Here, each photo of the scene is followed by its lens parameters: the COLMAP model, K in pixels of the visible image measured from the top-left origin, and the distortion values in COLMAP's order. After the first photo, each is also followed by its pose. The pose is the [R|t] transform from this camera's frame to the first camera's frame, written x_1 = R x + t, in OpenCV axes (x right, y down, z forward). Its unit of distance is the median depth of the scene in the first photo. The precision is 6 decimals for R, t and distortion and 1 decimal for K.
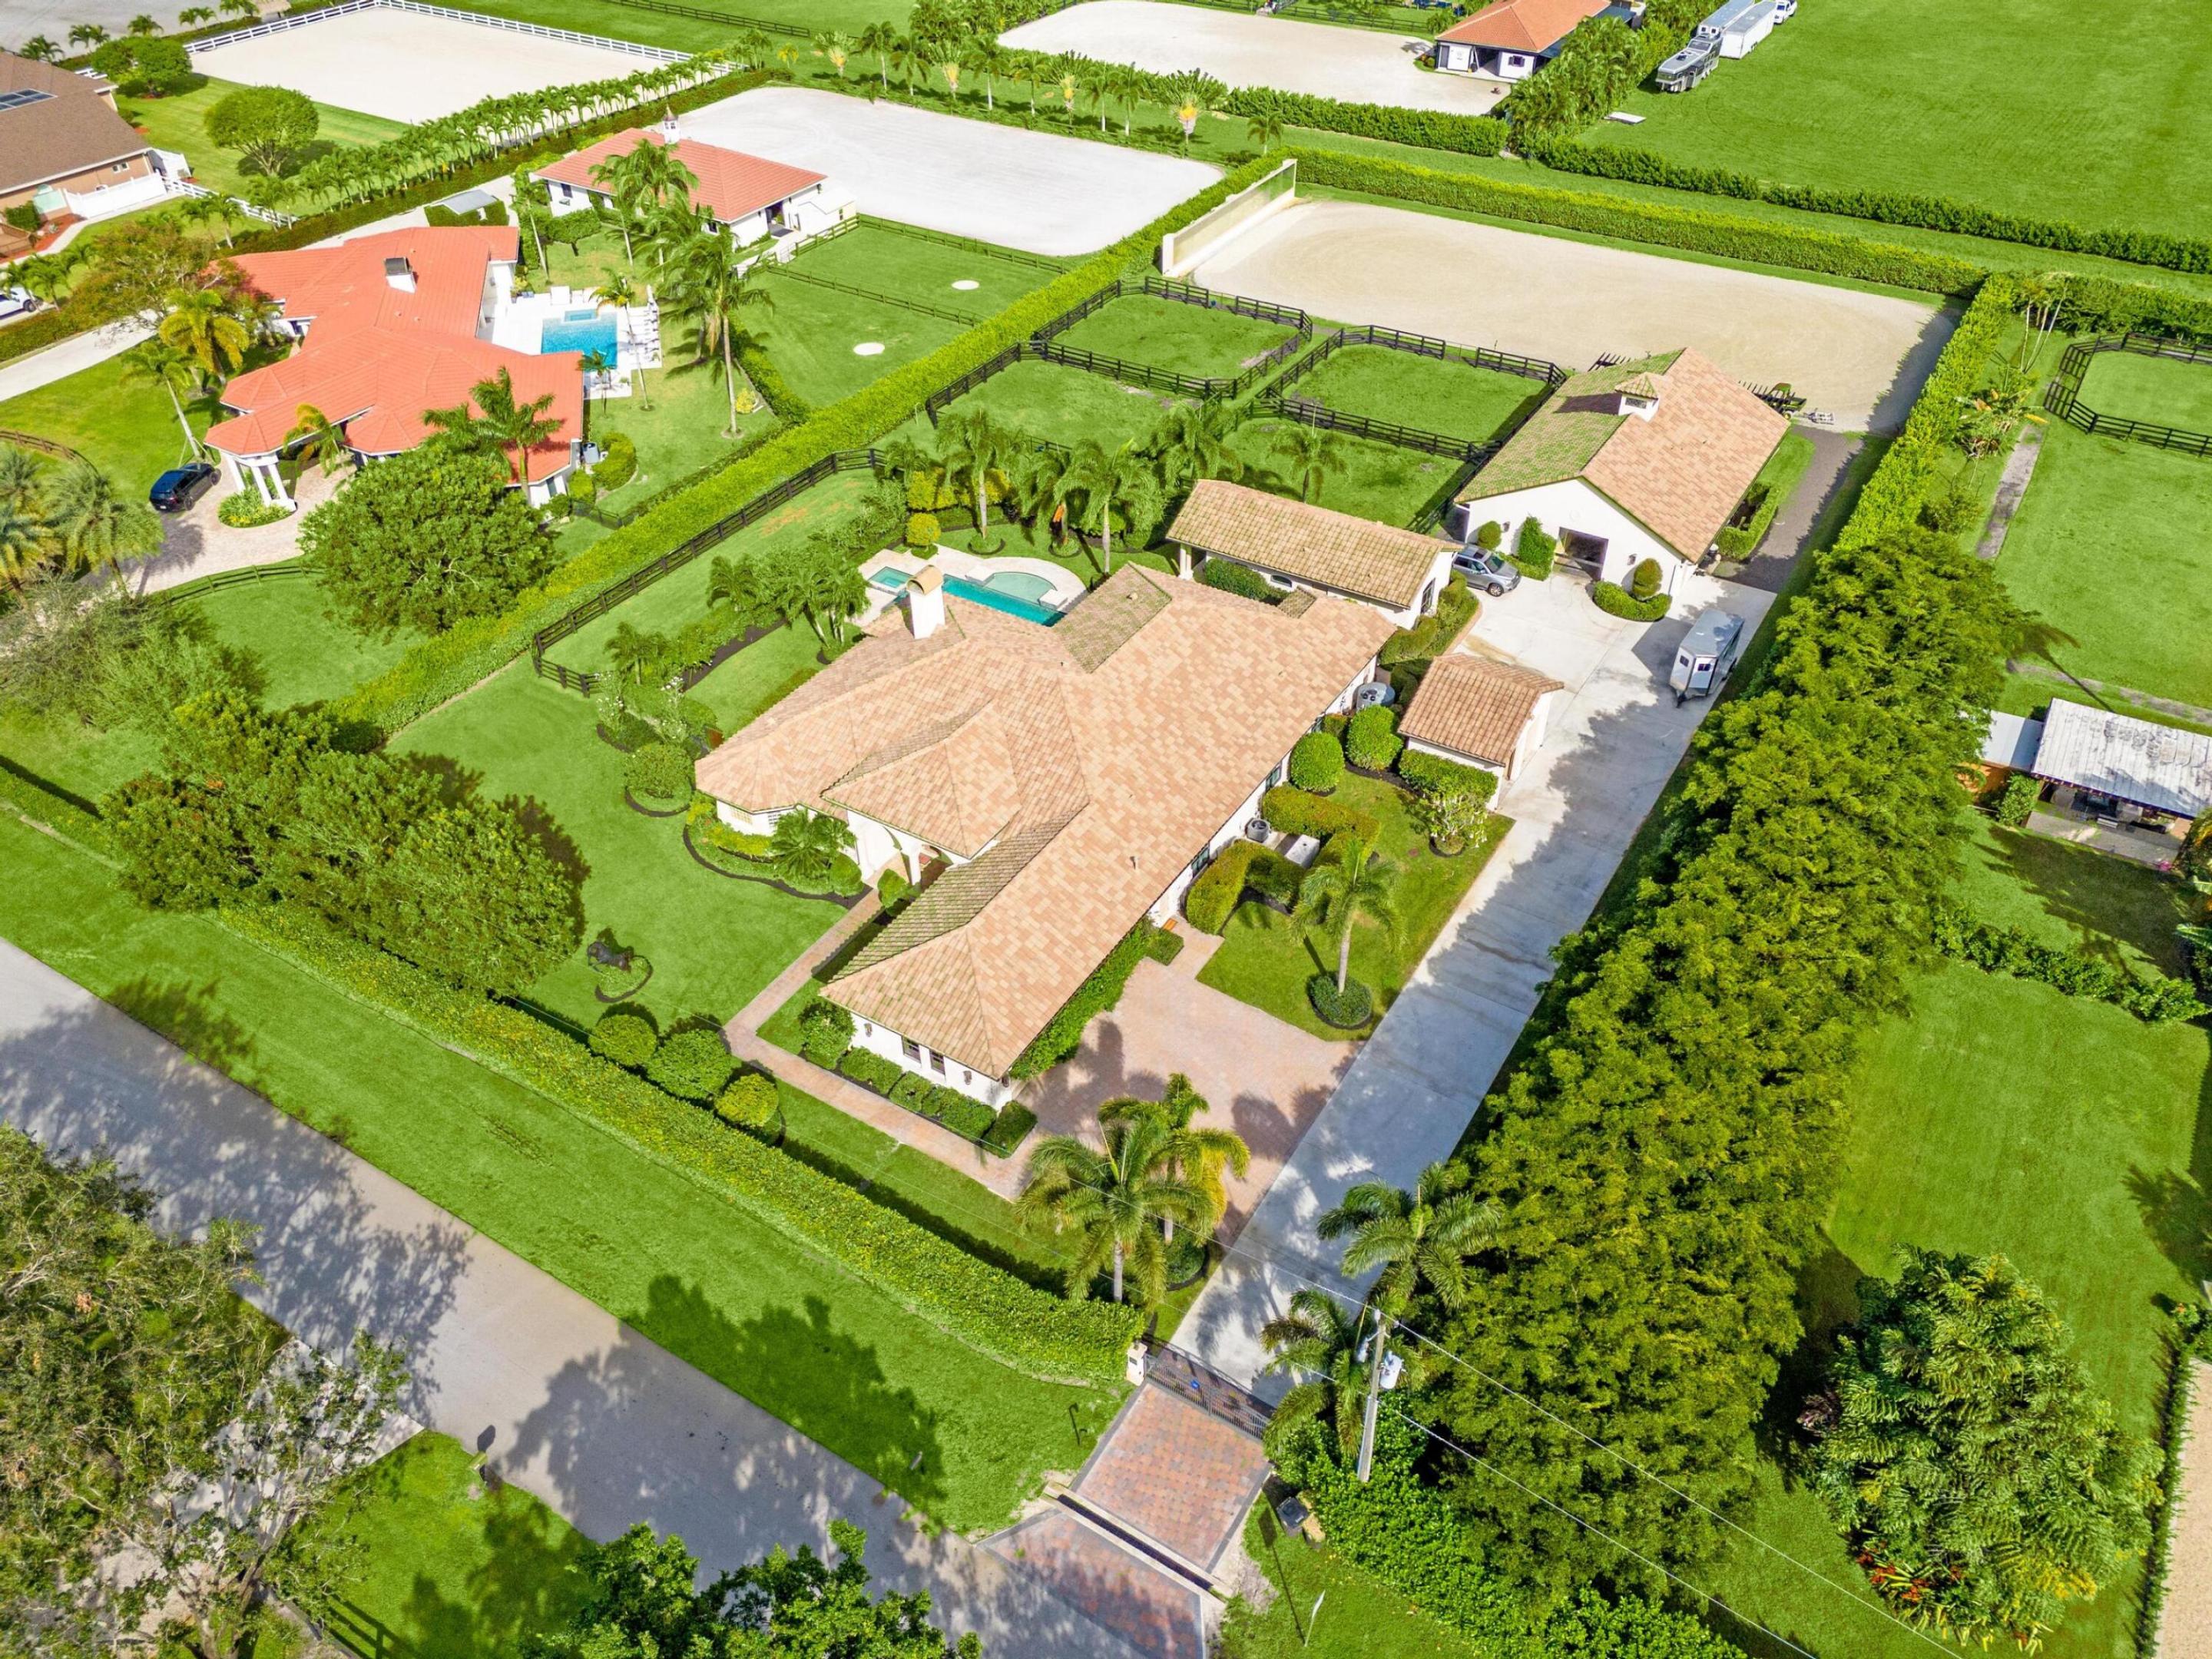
lens RADIAL K [[1615.6, 0, 1111.7], [0, 1615.6, 825.1], [0, 0, 1]] dist [0.094851, -0.101207]
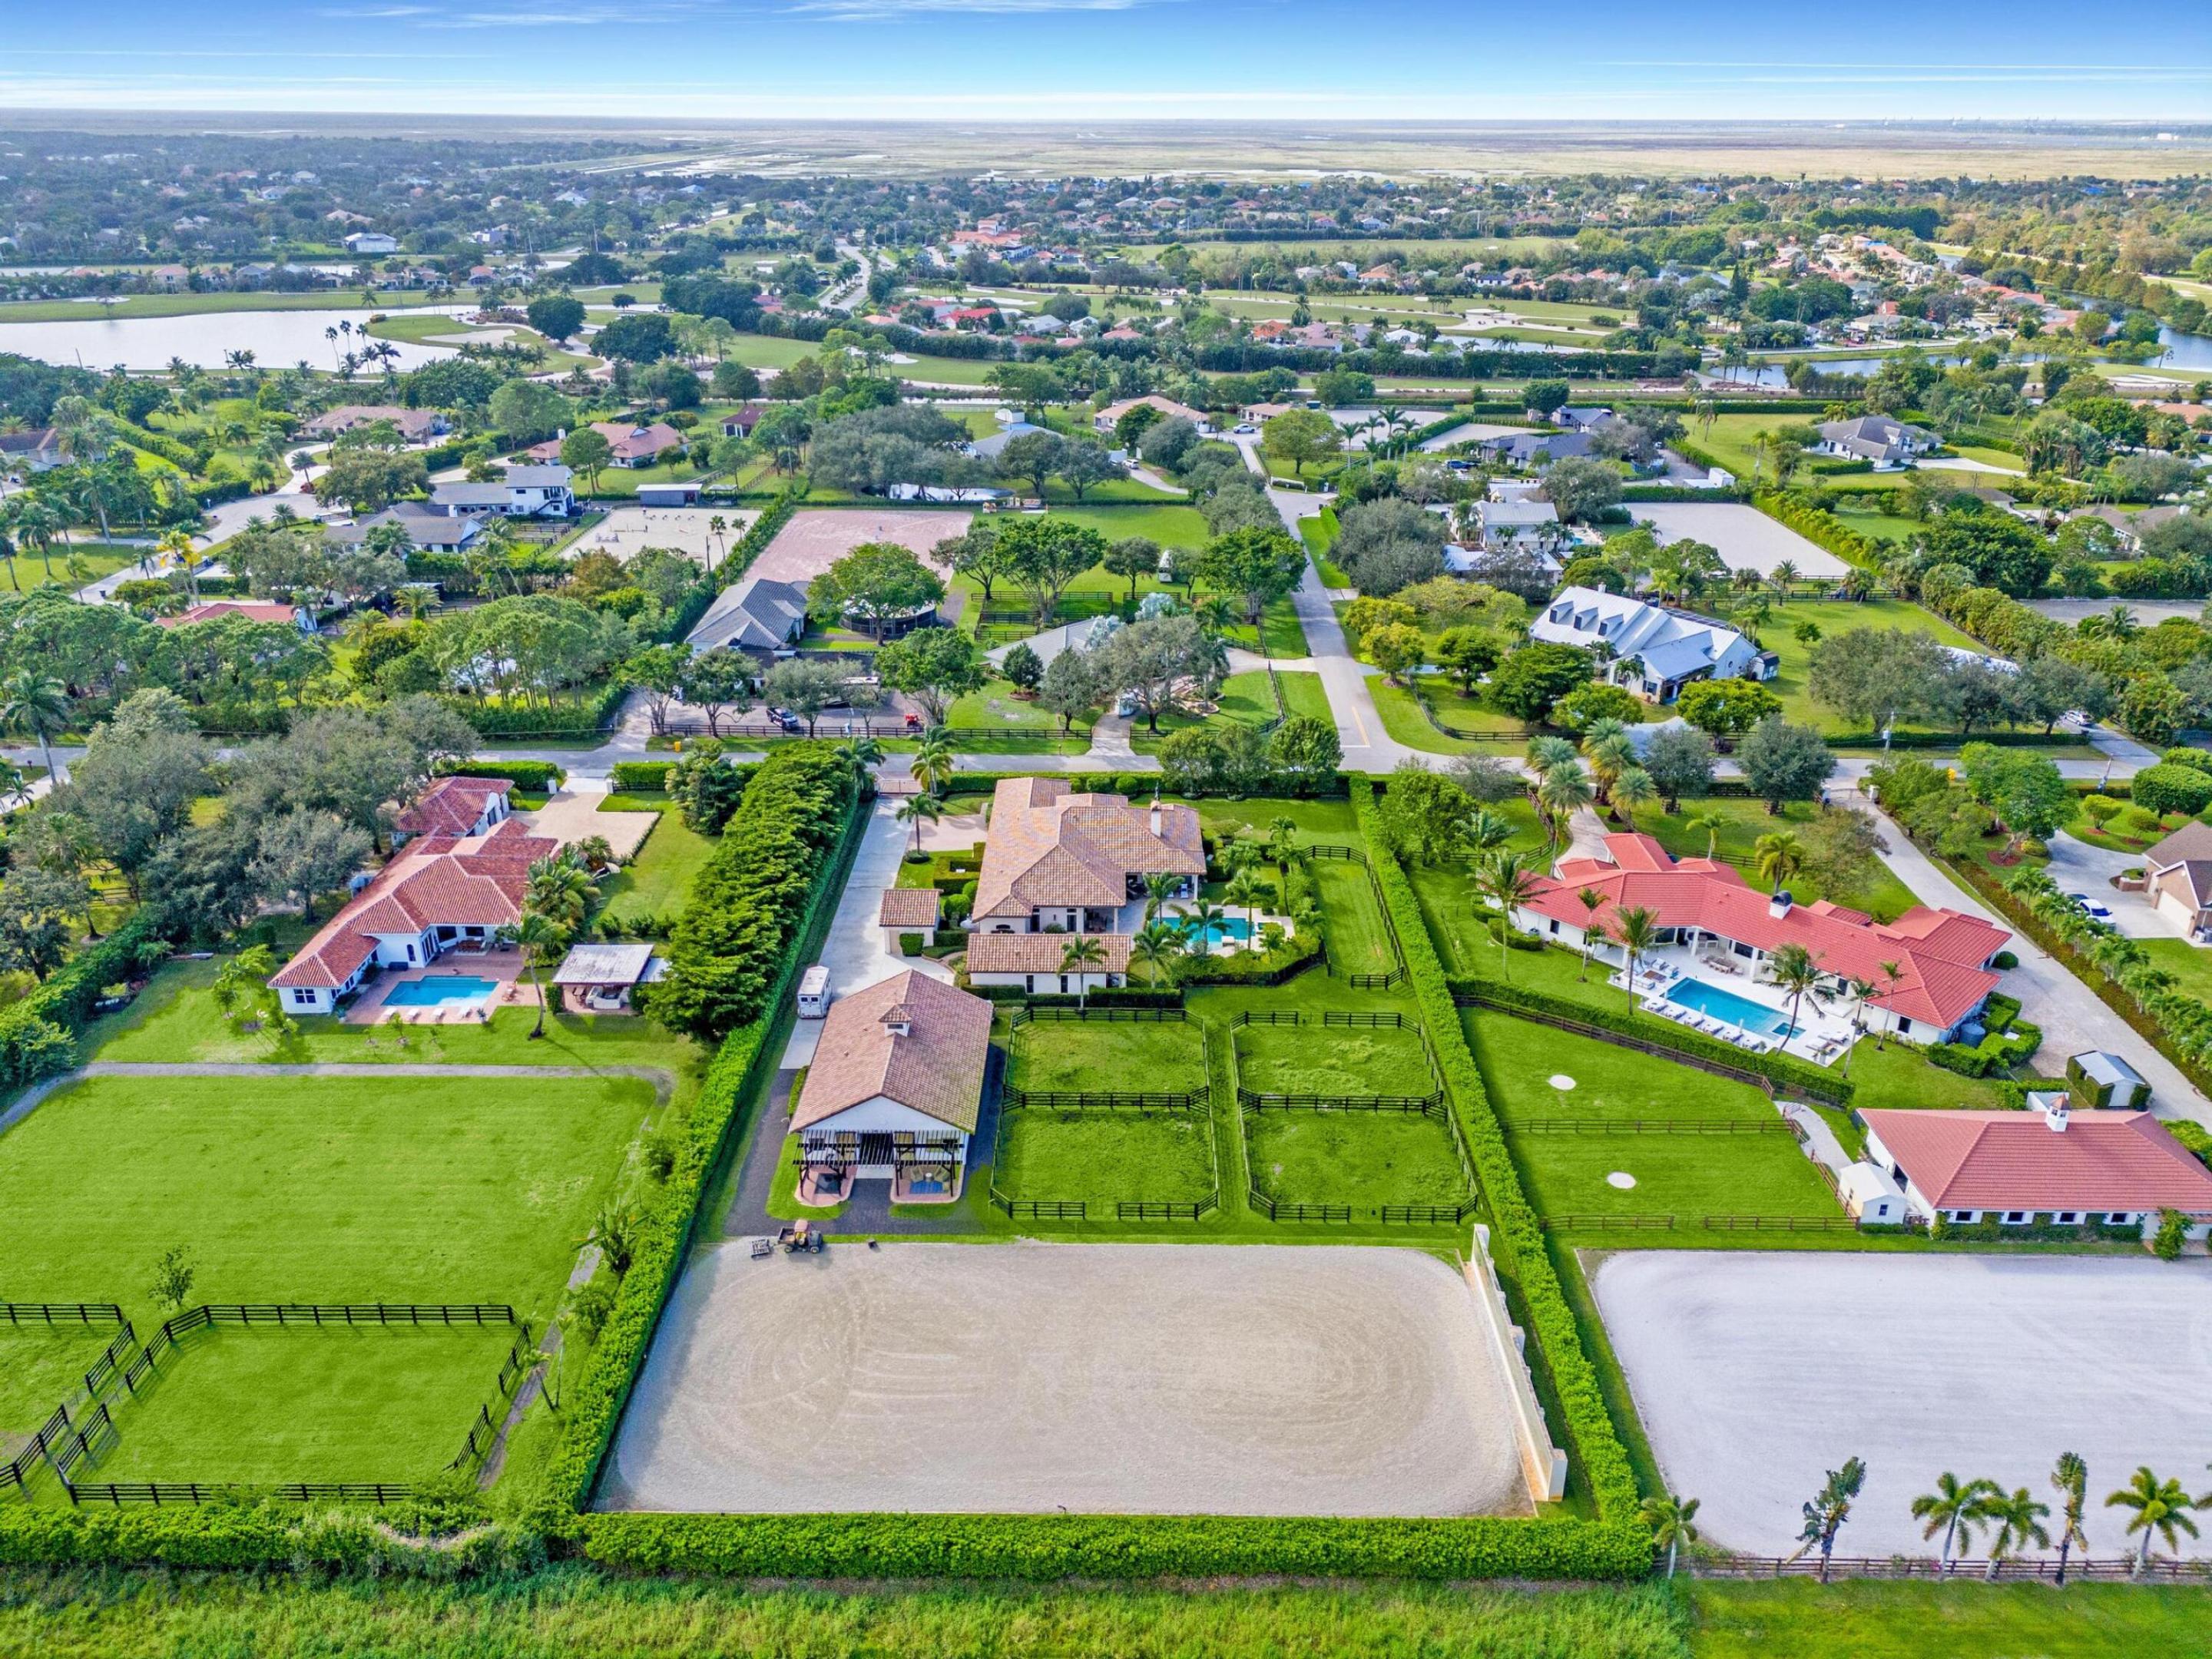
lens RADIAL K [[1615.6, 0, 1111.7], [0, 1615.6, 825.1], [0, 0, 1]] dist [0.094851, -0.101207]
pose [[-0.852673, 0.217975, -0.474800, 0.733844], [-0.327396, 0.485287, 0.810746, -1.421398], [0.407137, 0.846749, -0.342427, 1.318305]]
